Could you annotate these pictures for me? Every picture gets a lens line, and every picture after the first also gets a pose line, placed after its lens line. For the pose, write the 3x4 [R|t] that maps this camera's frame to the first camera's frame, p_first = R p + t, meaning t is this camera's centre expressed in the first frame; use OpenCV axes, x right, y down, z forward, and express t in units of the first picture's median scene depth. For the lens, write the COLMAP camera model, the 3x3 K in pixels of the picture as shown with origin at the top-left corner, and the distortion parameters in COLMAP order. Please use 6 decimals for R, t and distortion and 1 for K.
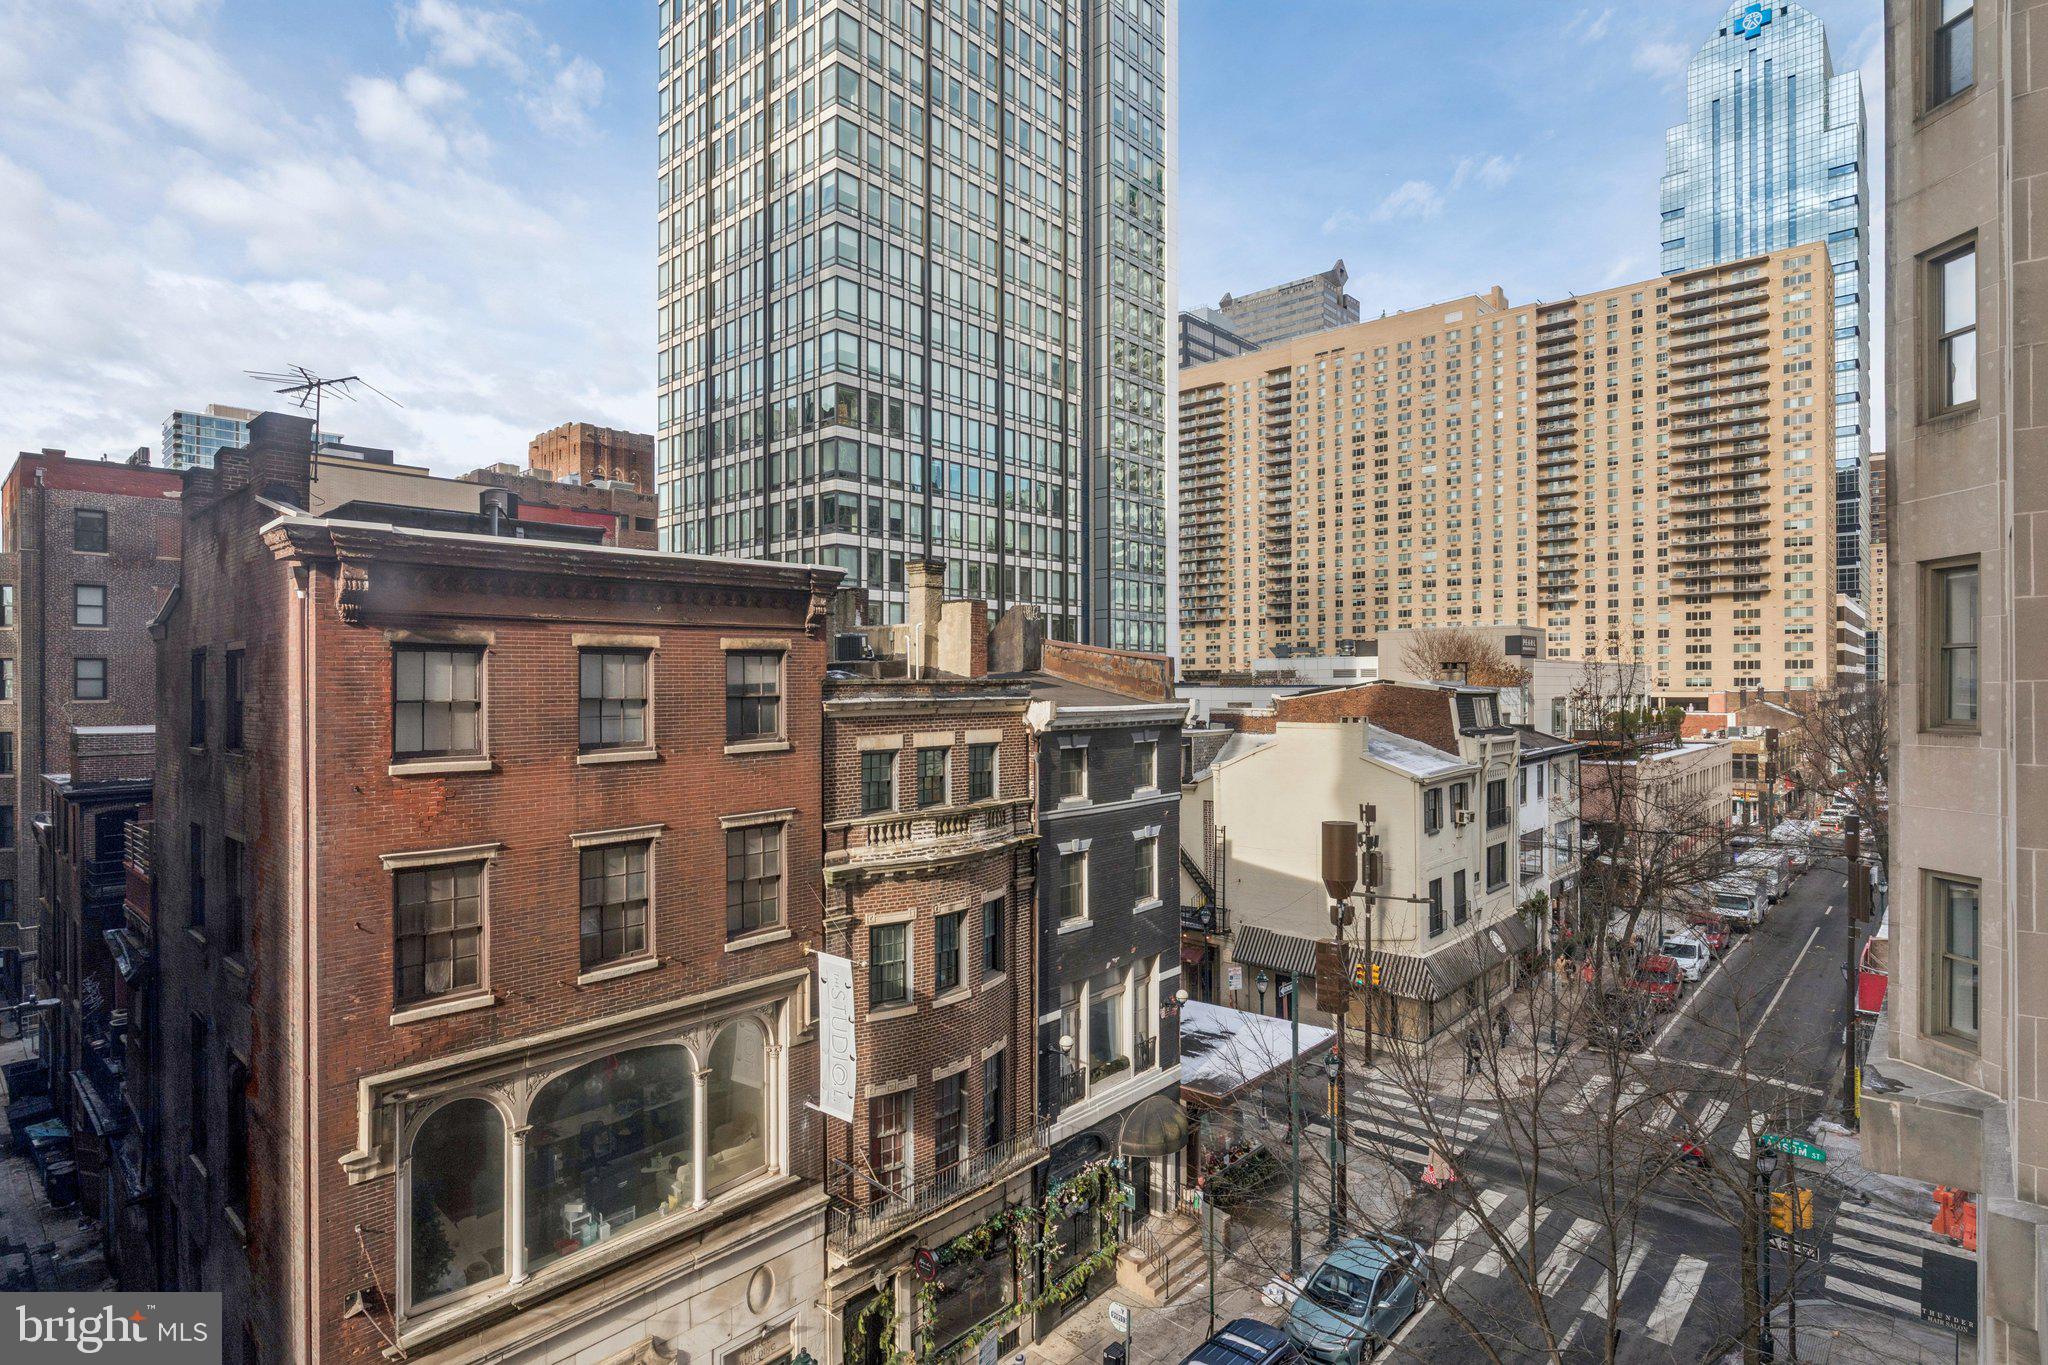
lens RADIAL K [[1032.7, 0, 1024.0], [0, 1032.7, 682.5], [0, 0, 1]] dist [-0.001455, -0.000308]
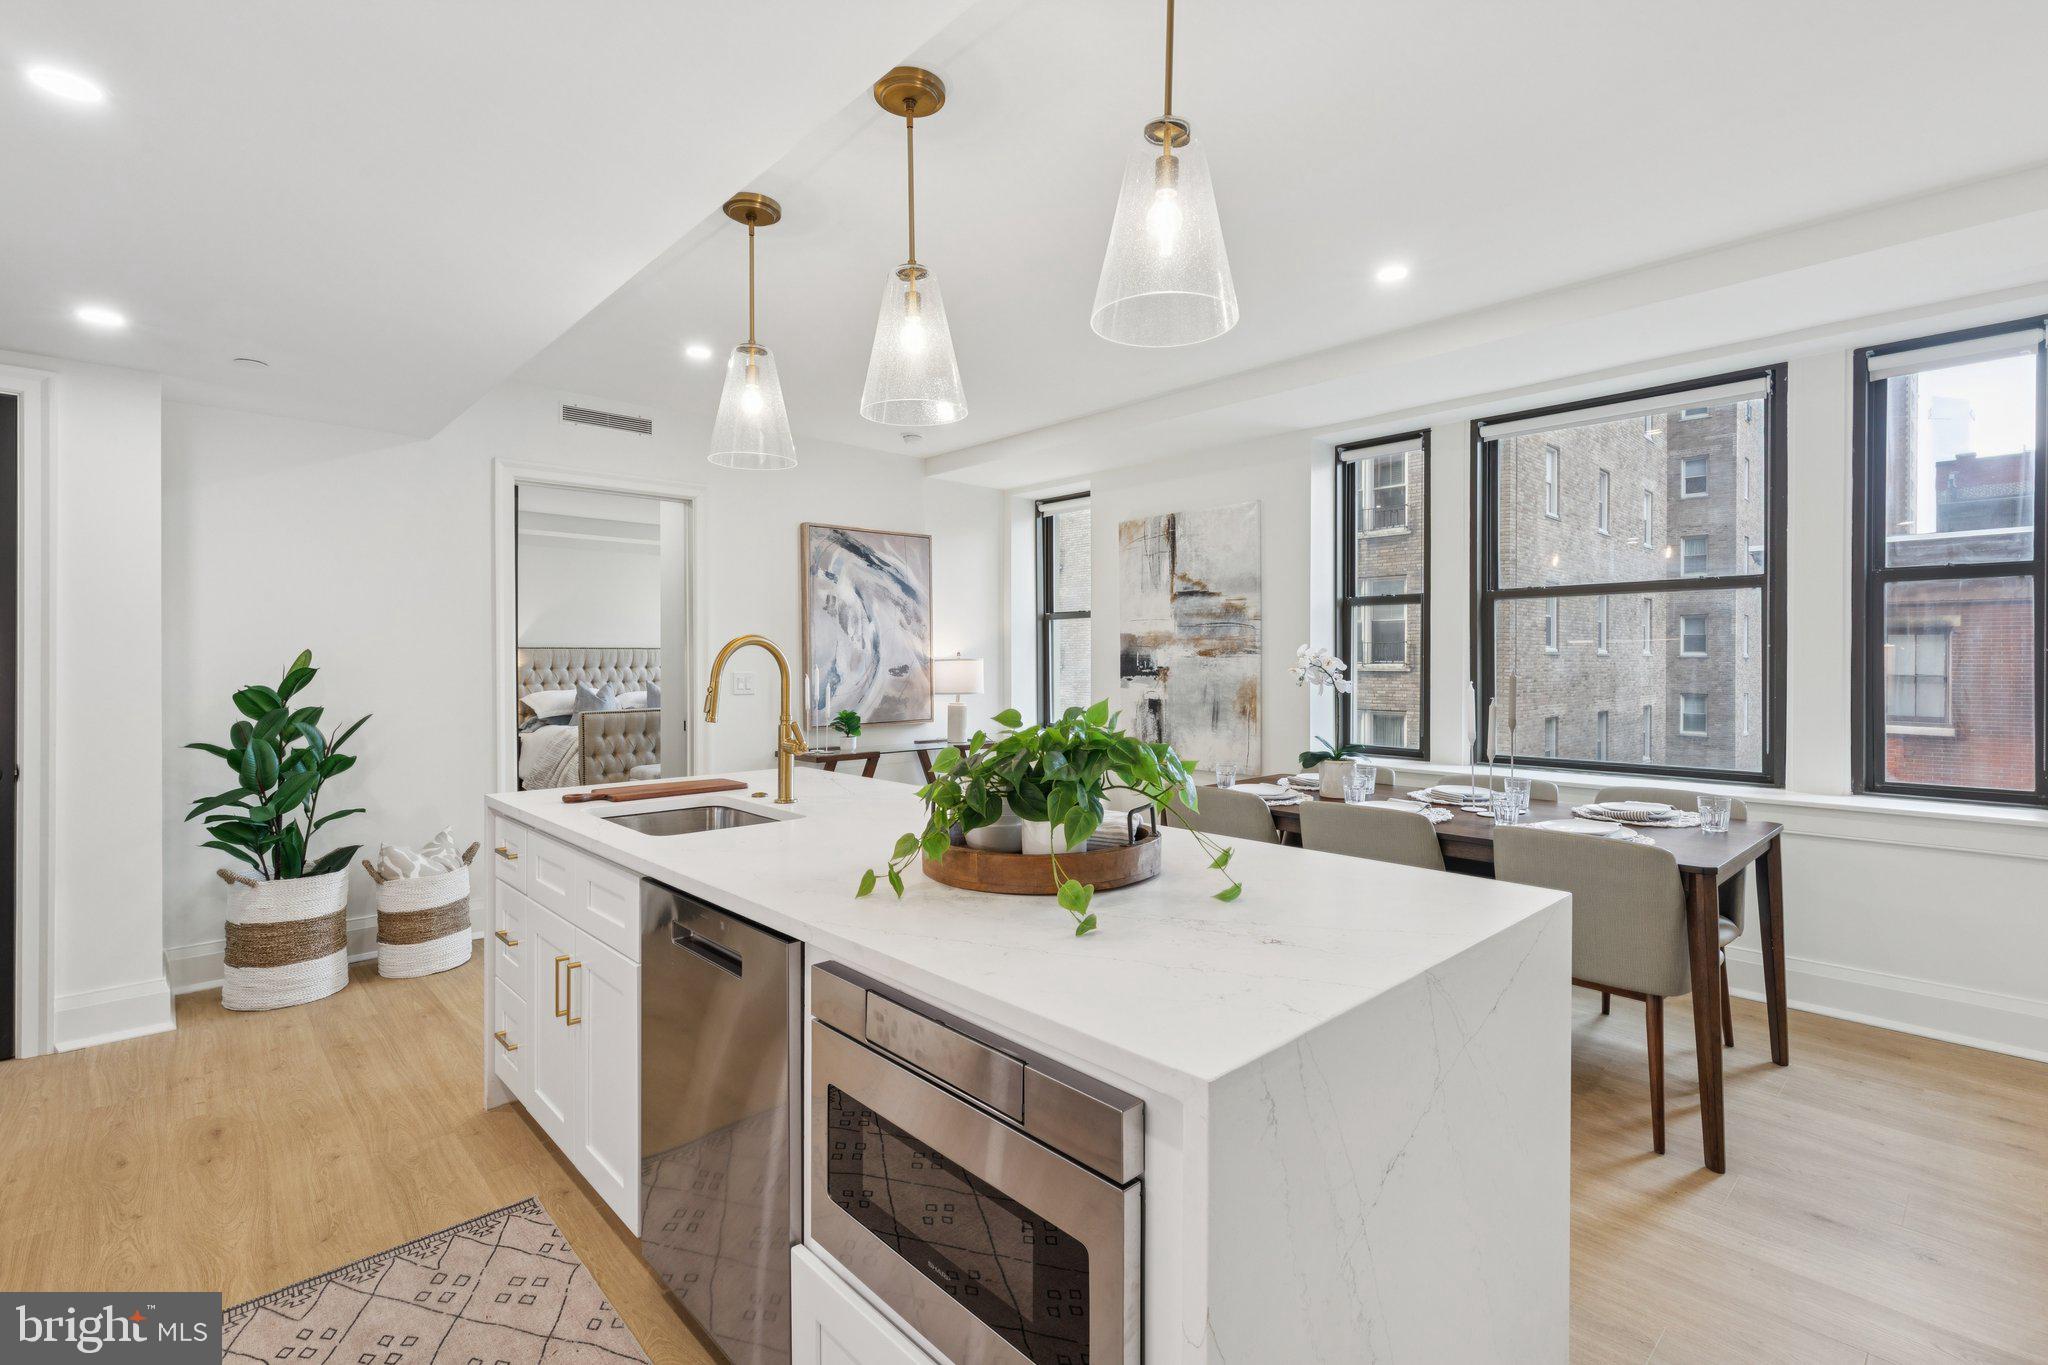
lens RADIAL K [[928.0, 0, 1028.9], [0, 928.0, 656.8], [0, 0, 1]] dist [0.008190, 0.000061]
pose [[-0.074358, 0.002825, -0.997228, 0.124718], [0.004620, 0.999986, 0.002488, -0.002253], [0.997221, -0.004422, -0.074370, 0.012399]]
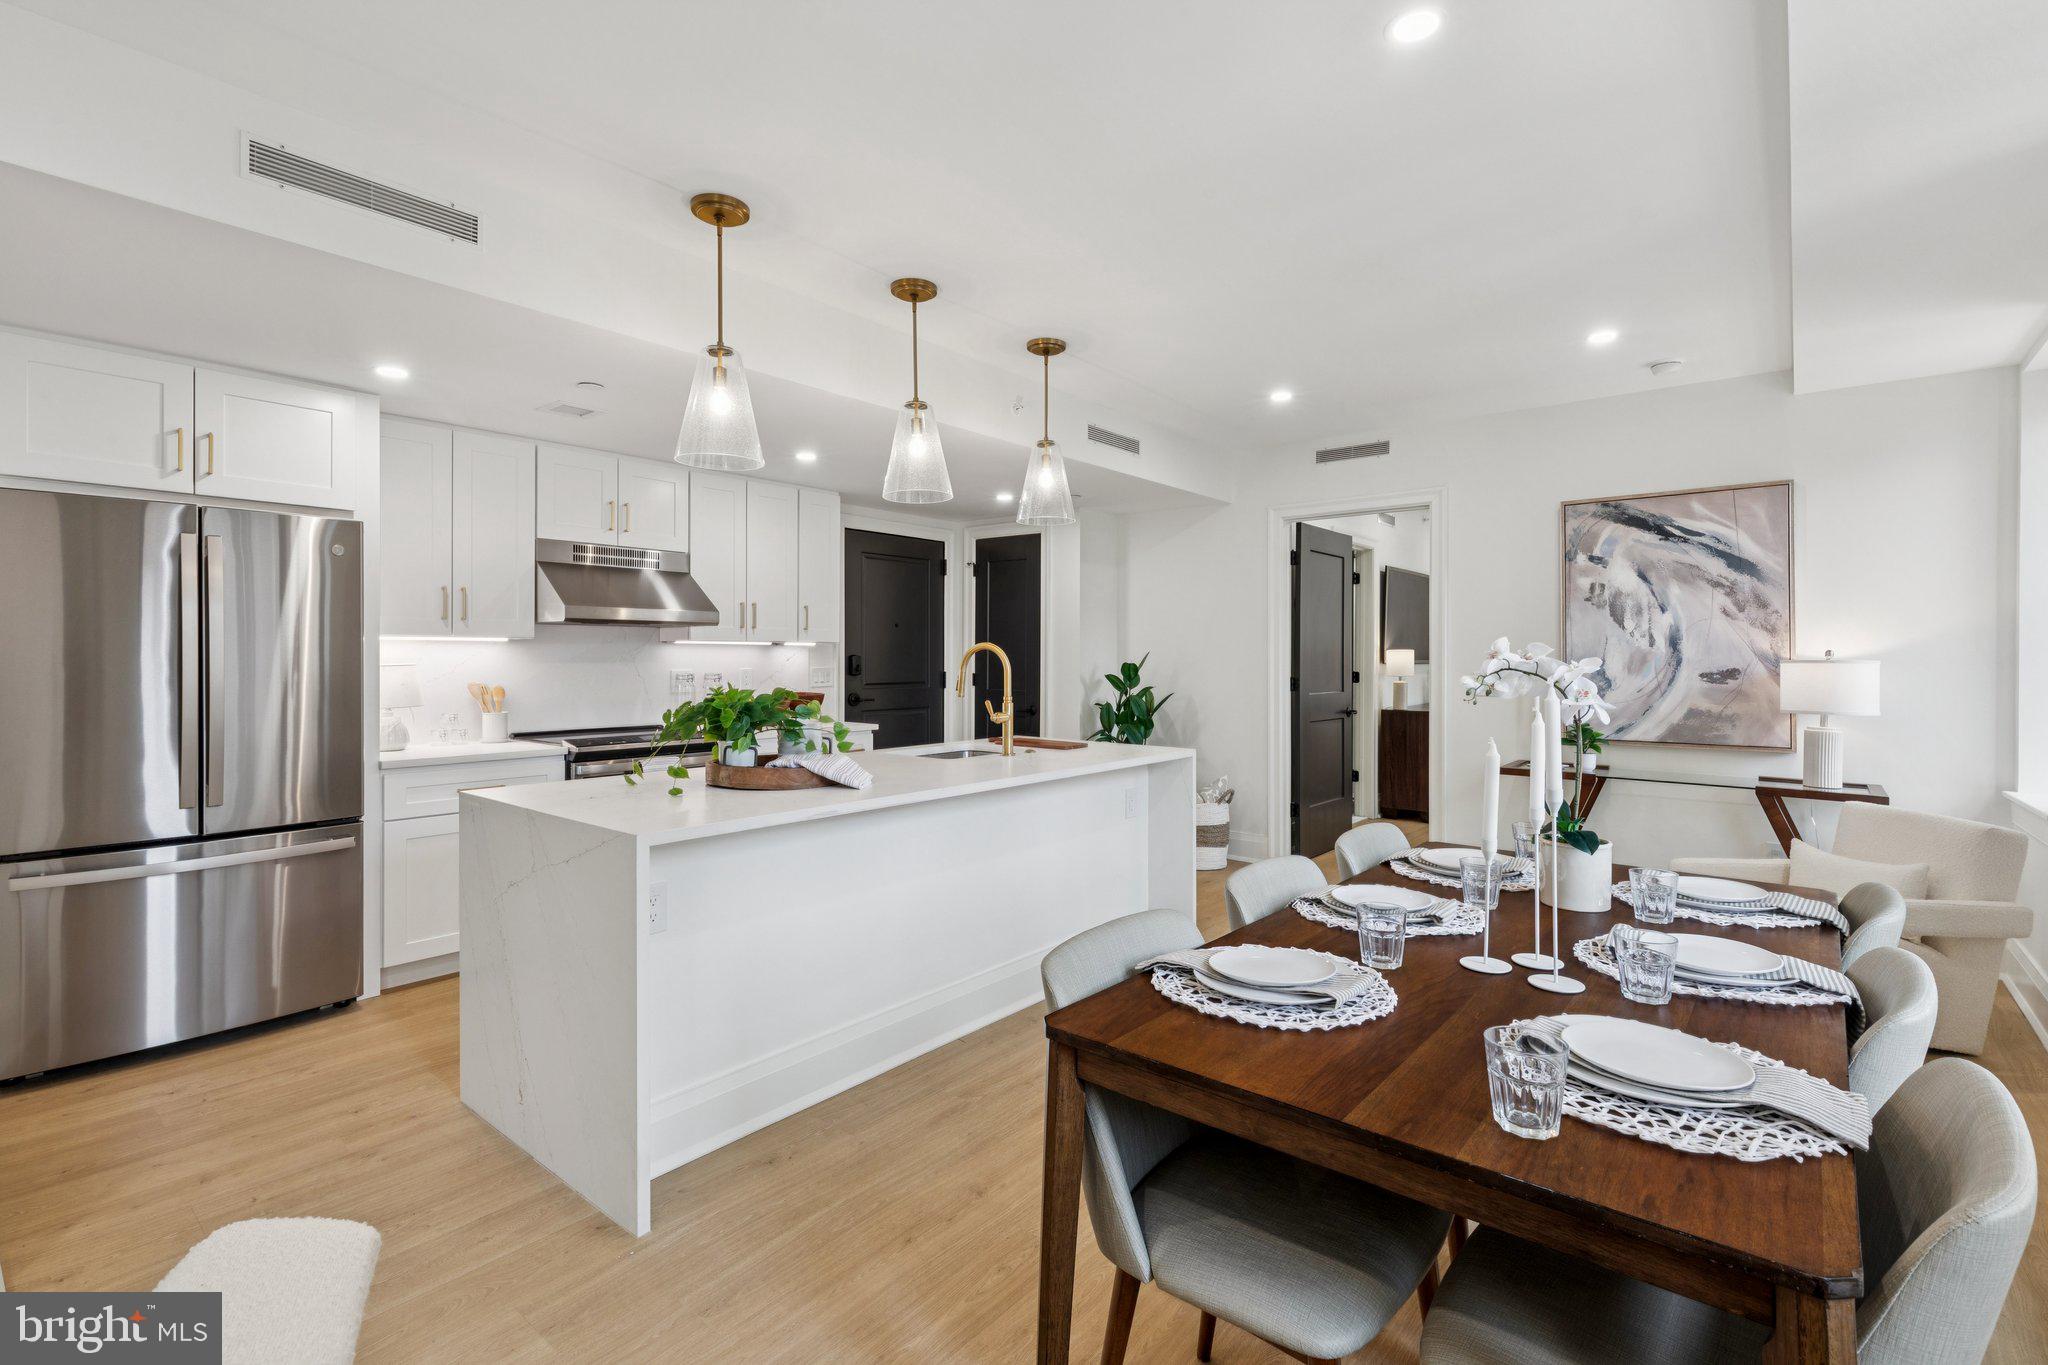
lens RADIAL K [[928.0, 0, 1028.9], [0, 928.0, 656.8], [0, 0, 1]] dist [0.008190, 0.000061]
pose [[-0.998676, 0.002552, -0.051379, 0.089035], [0.002649, 0.999995, -0.001834, -0.002115], [0.051374, -0.001968, -0.998678, 0.055828]]
